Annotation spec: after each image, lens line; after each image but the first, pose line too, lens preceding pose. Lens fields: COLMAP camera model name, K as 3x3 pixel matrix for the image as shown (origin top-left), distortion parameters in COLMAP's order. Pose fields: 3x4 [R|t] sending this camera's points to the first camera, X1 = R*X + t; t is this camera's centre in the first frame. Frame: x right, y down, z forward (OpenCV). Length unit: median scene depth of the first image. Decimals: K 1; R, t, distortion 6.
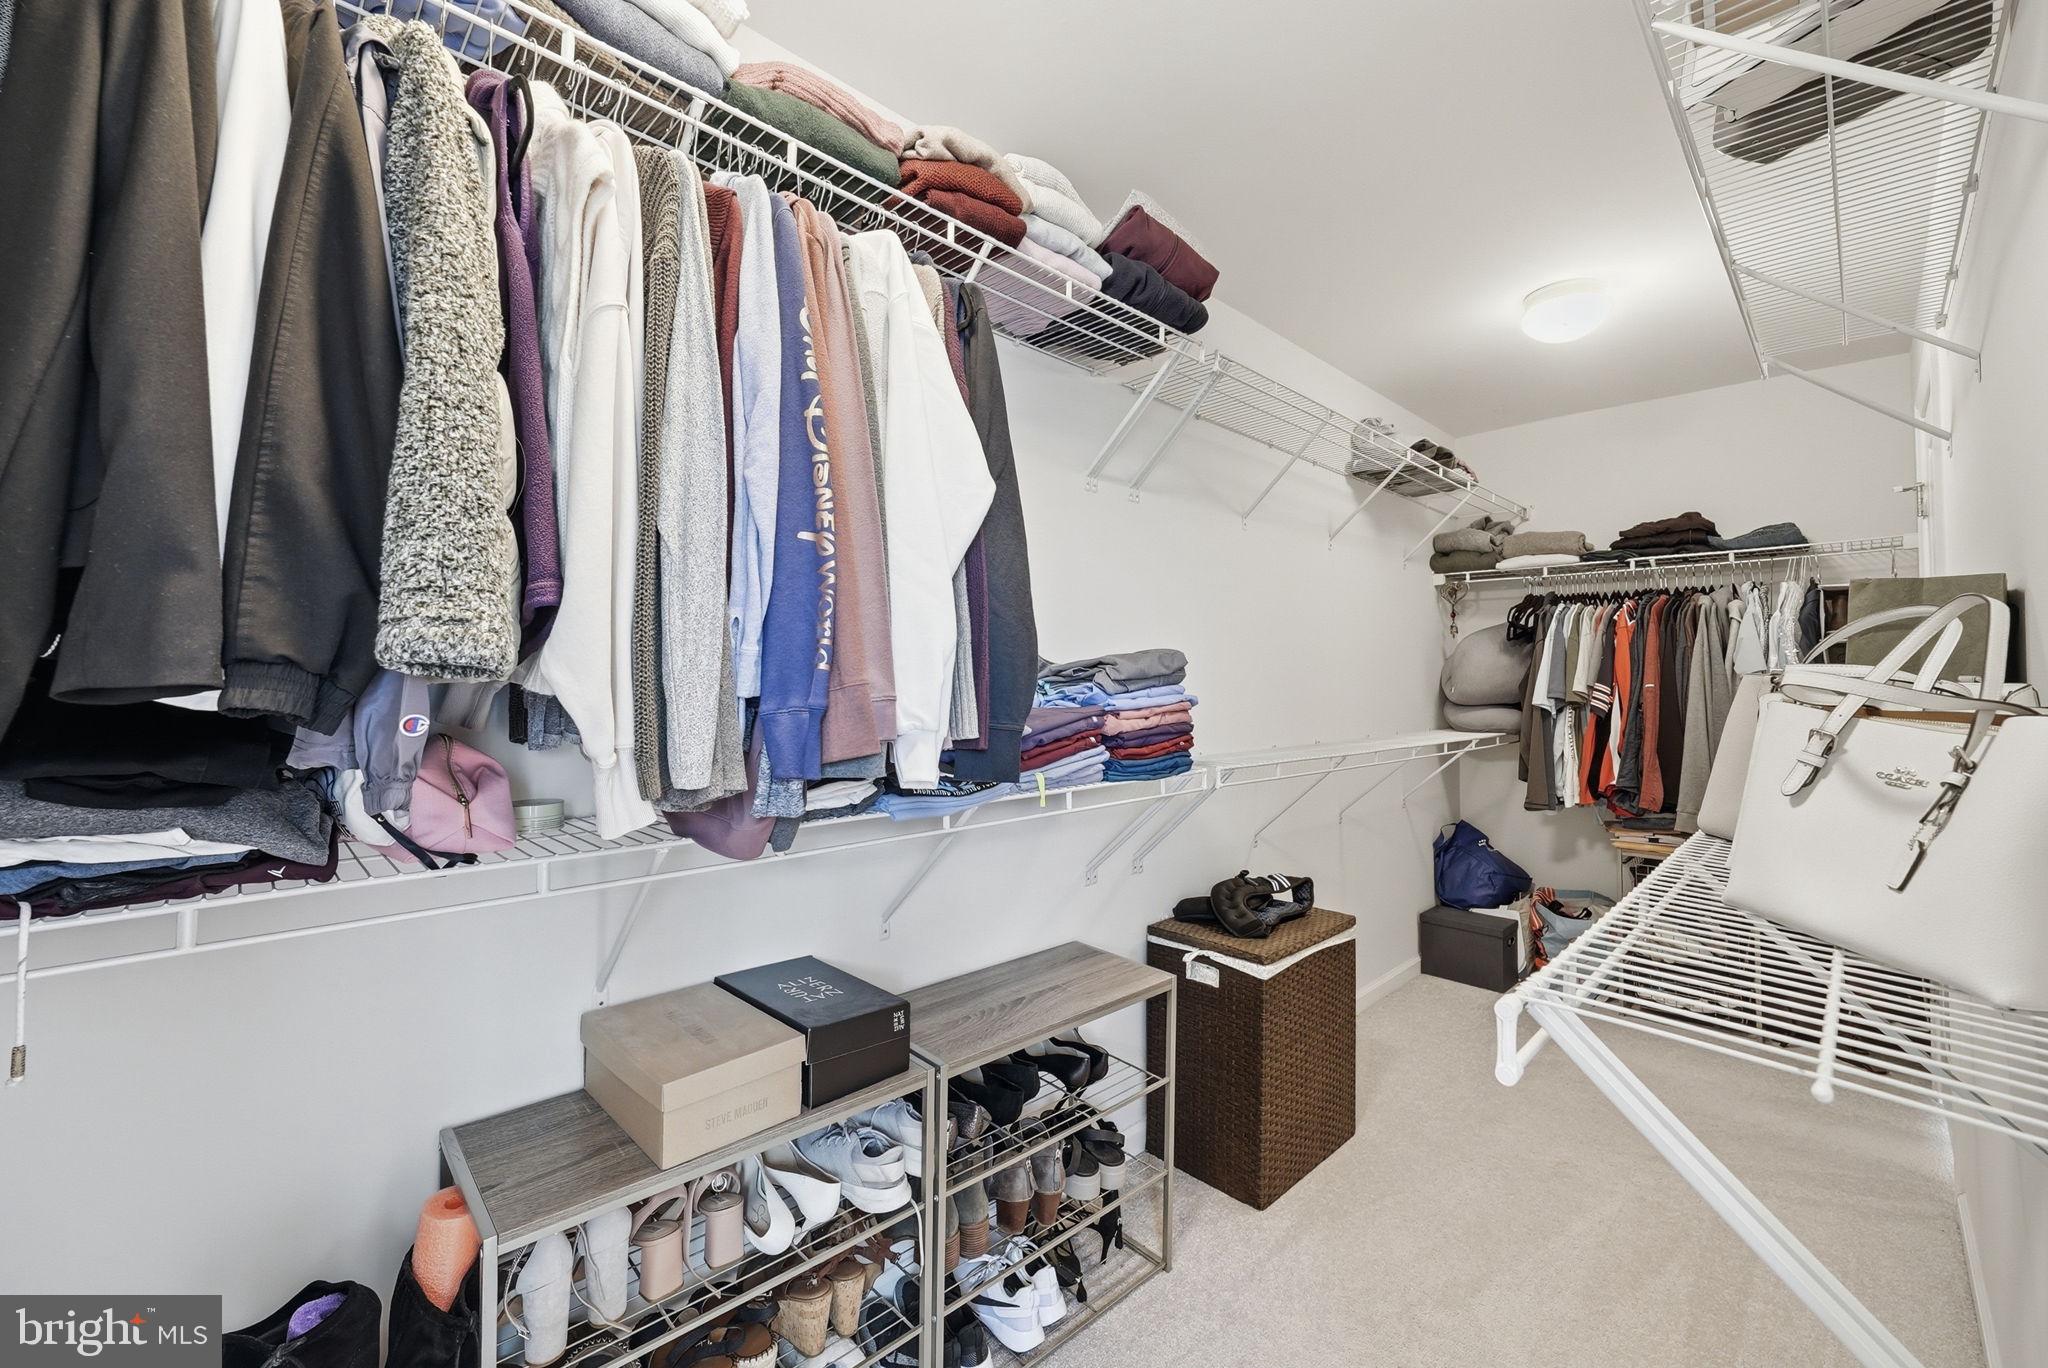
lens RADIAL K [[808.3, 0, 1019.3], [0, 808.3, 672.9], [0, 0, 1]] dist [-0.002576, -0.000957]
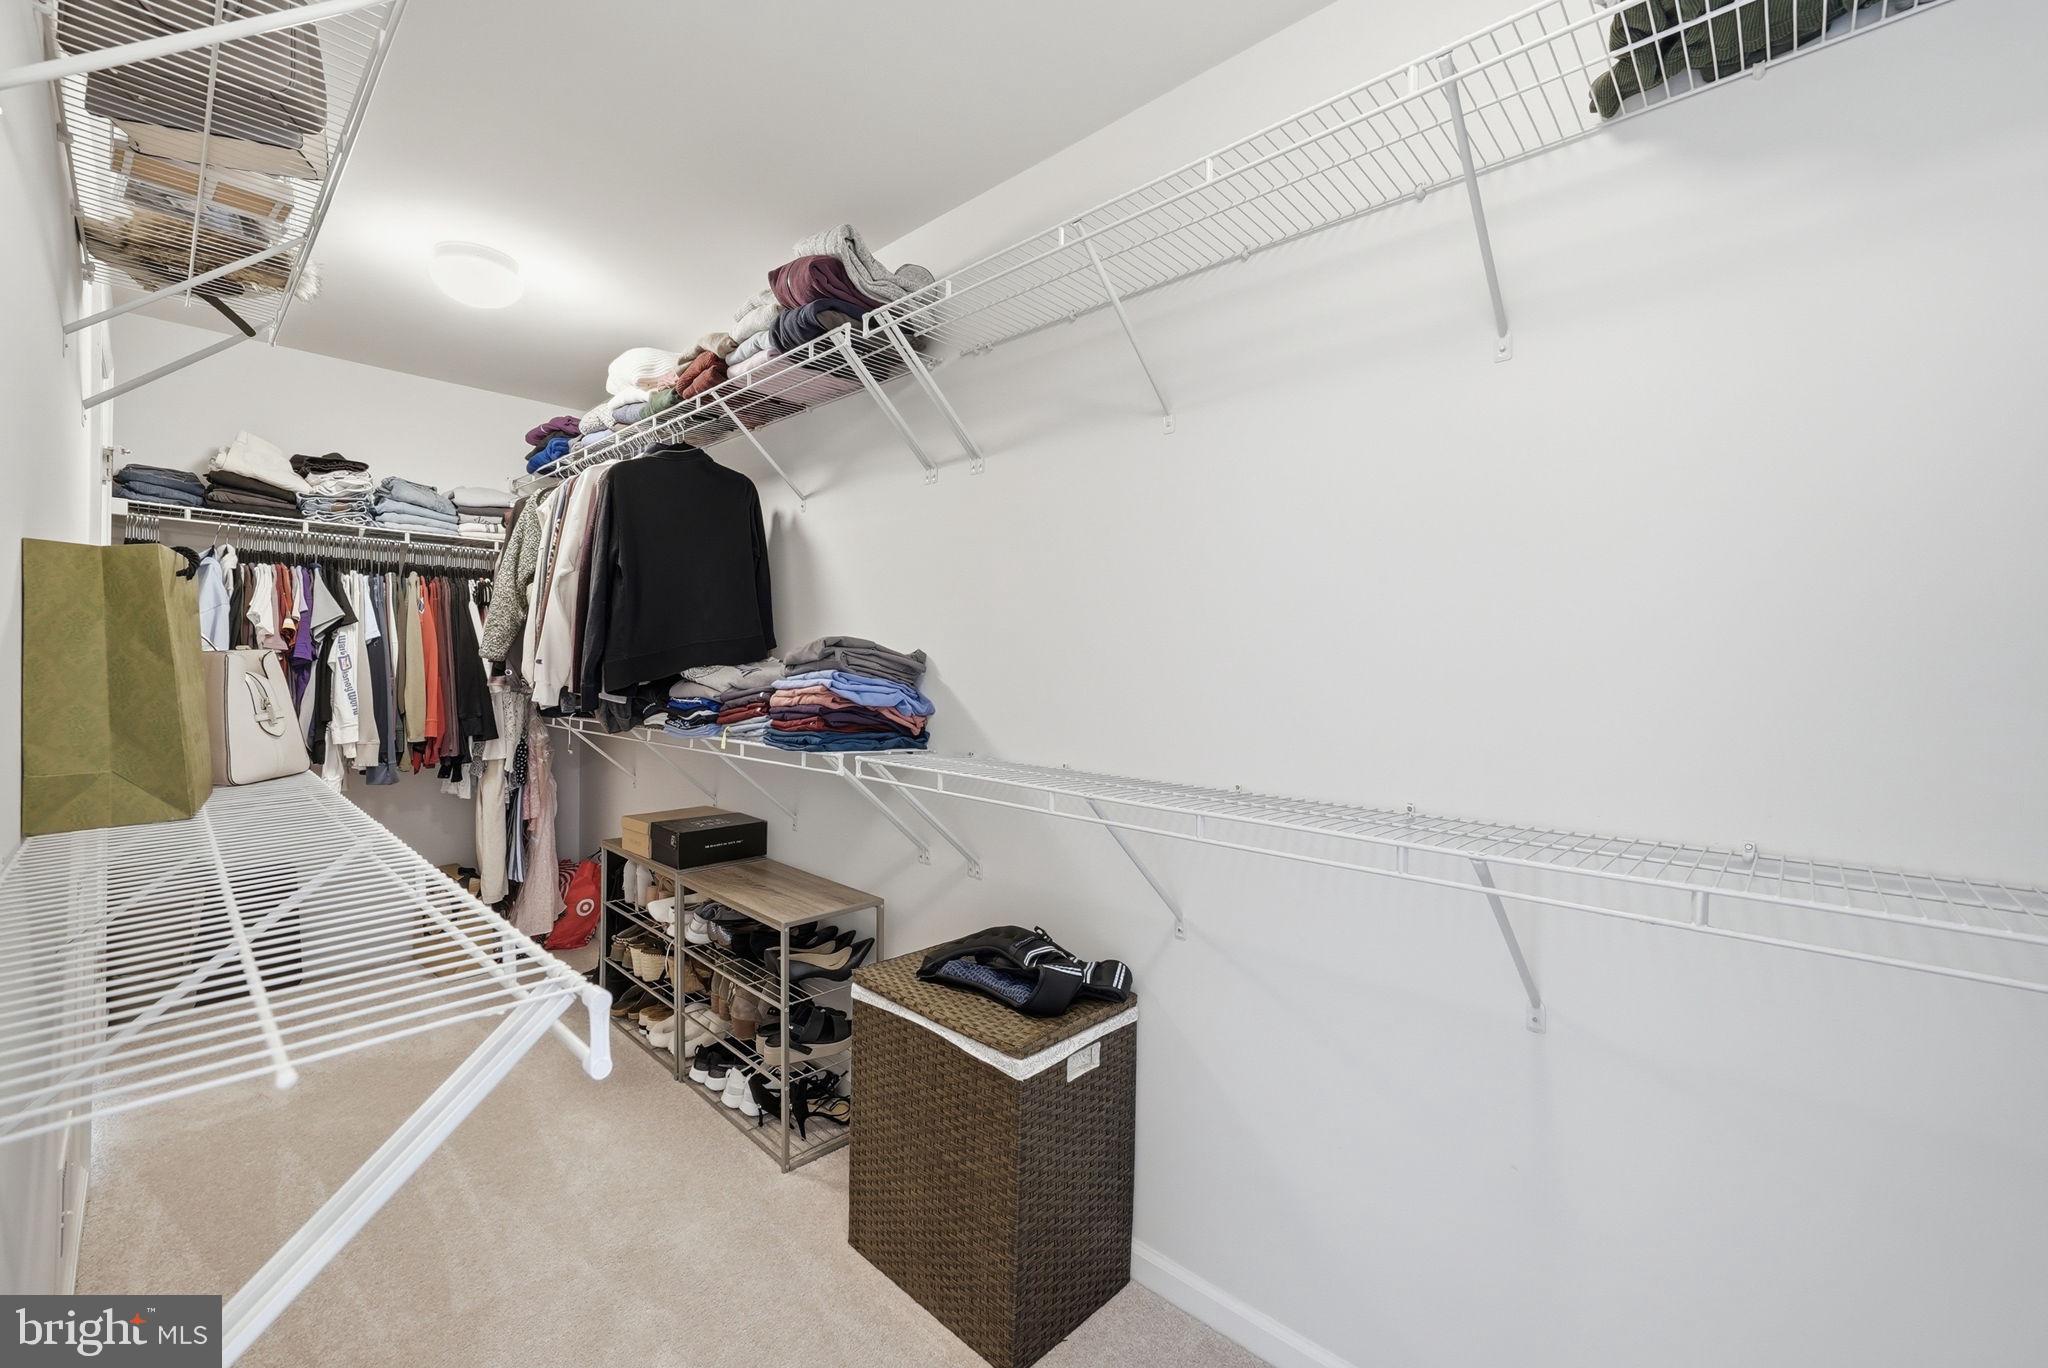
lens RADIAL K [[808.3, 0, 1020.7], [0, 808.3, 683.7], [0, 0, 1]] dist [-0.002576, -0.000957]
pose [[0.060919, 0.013871, -0.998046, 1.368617], [-0.000480, 0.999904, 0.013868, 0.019586], [0.998143, -0.000366, 0.060920, 1.279890]]
